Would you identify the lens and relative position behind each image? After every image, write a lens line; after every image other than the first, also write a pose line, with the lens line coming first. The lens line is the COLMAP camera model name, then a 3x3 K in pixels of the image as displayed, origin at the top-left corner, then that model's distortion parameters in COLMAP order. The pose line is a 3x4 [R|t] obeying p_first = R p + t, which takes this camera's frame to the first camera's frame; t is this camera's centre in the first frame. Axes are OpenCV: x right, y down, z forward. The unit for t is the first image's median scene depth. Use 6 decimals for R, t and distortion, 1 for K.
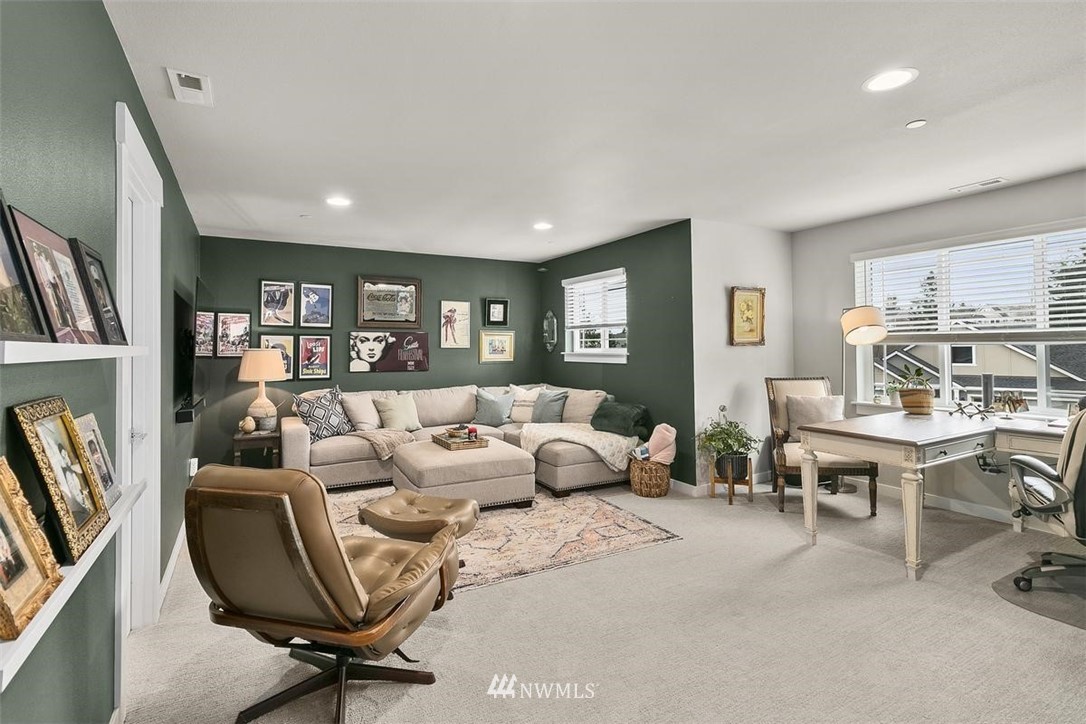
lens RADIAL K [[516.7, 0, 541.9], [0, 516.7, 342.9], [0, 0, 1]] dist [0.003166, 0.002514]
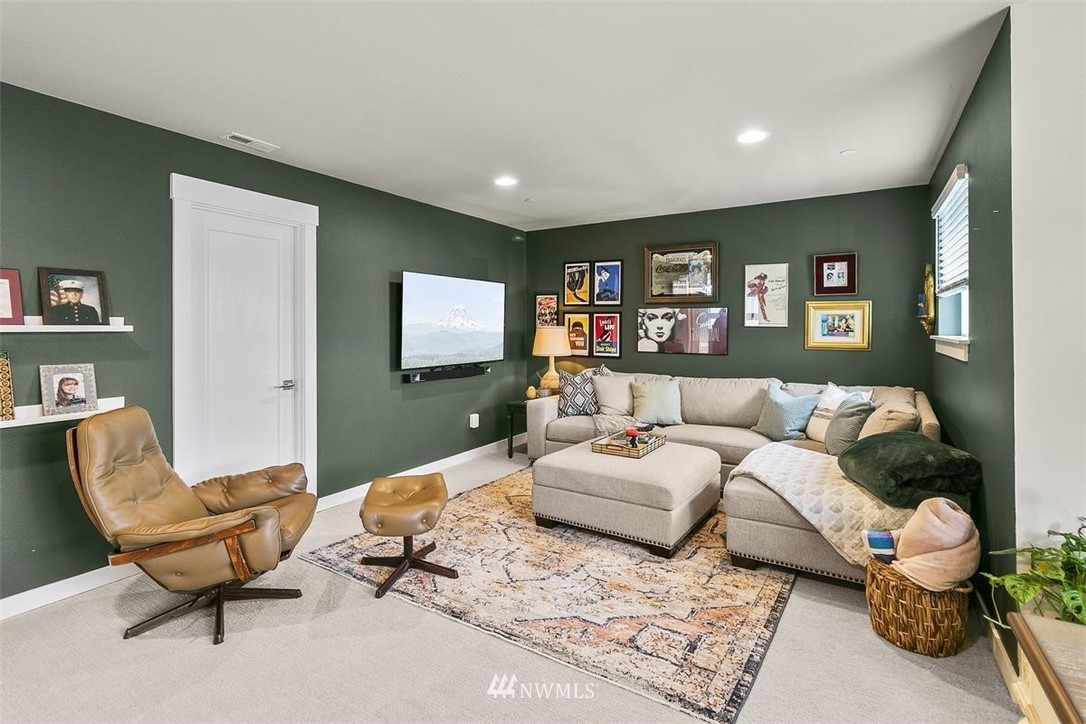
lens RADIAL K [[516.7, 0, 505.6], [0, 516.7, 333.6], [0, 0, 1]] dist [0.003166, 0.002514]
pose [[0.488187, 0.017779, -0.872558, 0.339035], [0.005467, 0.999711, 0.023429, 0.000320], [0.872722, -0.016208, 0.487949, 0.346447]]
